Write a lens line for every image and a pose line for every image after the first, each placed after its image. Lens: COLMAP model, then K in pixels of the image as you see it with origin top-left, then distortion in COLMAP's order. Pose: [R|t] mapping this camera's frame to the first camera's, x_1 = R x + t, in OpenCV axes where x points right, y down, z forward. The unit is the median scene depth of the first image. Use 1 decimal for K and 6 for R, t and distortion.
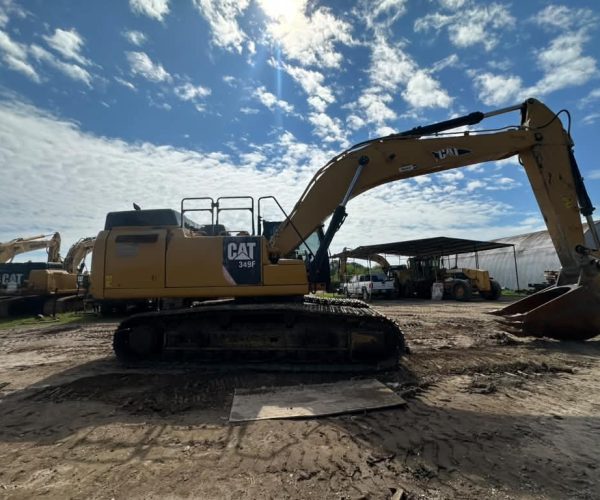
lens RADIAL K [[283.5, 0, 306.8], [0, 283.5, 248.8], [0, 0, 1]] dist [0.000125, -0.000379]
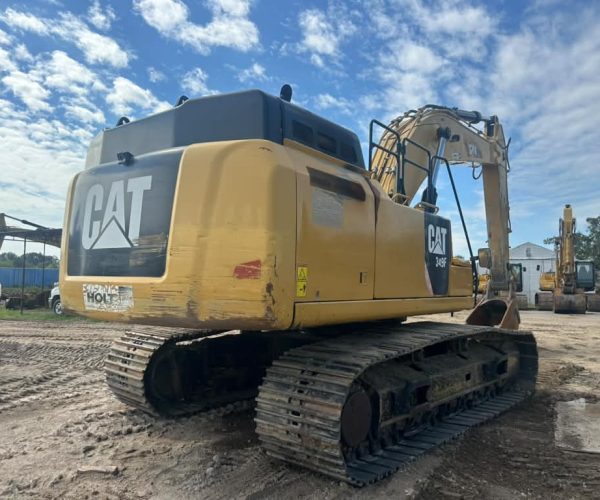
lens RADIAL K [[471.9, 0, 286.0], [0, 471.9, 254.3], [0, 0, 1]] dist [0.064504, -0.083758]
pose [[0.607919, 0.077027, 0.790254, -1.053686], [-0.116978, 0.993111, -0.006811, 0.071571], [-0.785335, -0.088302, 0.612742, 0.539752]]
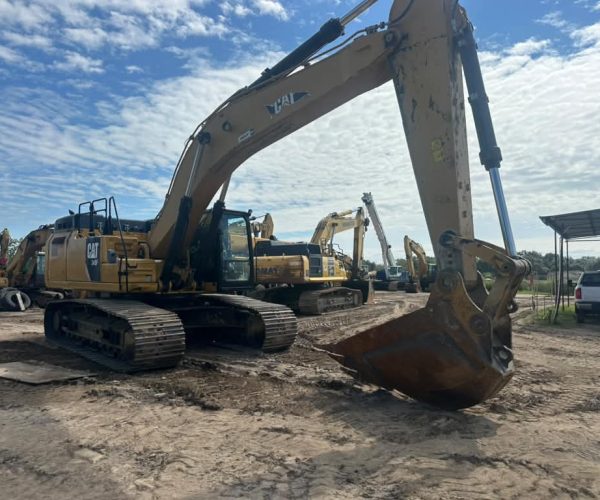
lens RADIAL K [[471.9, 0, 305.7], [0, 471.9, 255.5], [0, 0, 1]] dist [0.064504, -0.083758]
pose [[0.736624, 0.002598, -0.676297, 1.394078], [0.049323, 0.997123, 0.057554, -0.032908], [0.674501, -0.075753, 0.734377, 0.171119]]
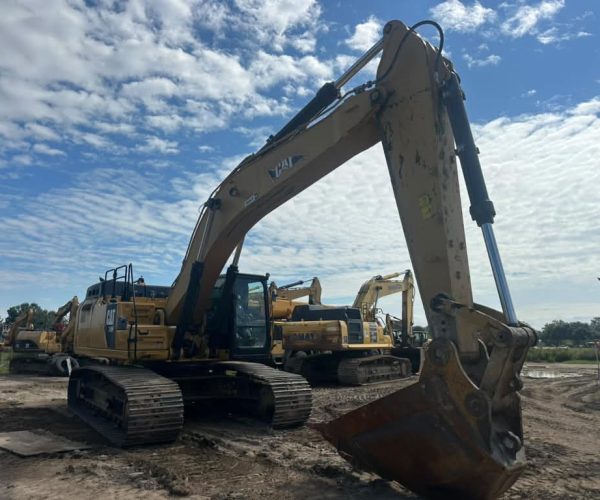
lens RADIAL K [[471.9, 0, 301.6], [0, 471.9, 250.8], [0, 0, 1]] dist [0.064504, -0.083758]
pose [[0.637119, -0.110482, -0.762806, 1.454125], [0.057524, 0.993729, -0.095882, -0.023424], [0.768616, 0.017208, 0.639479, 0.324597]]
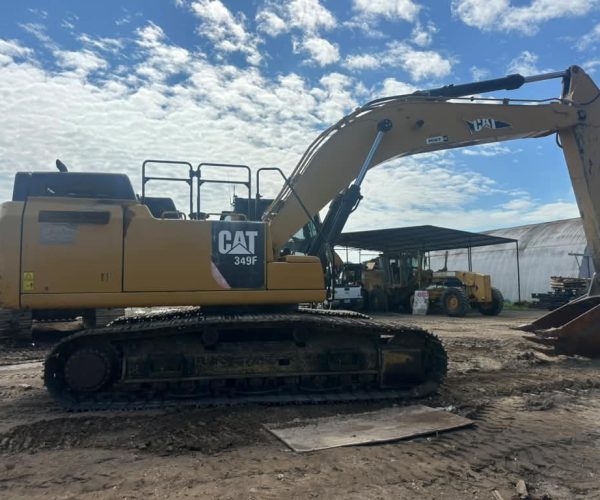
lens RADIAL K [[471.9, 0, 296.0], [0, 471.9, 245.3], [0, 0, 1]] dist [0.064504, -0.083758]
pose [[0.970418, 0.032612, 0.239219, -0.320944], [-0.038508, 0.999058, 0.020015, -0.011618], [-0.238341, -0.028635, 0.970759, -0.171717]]
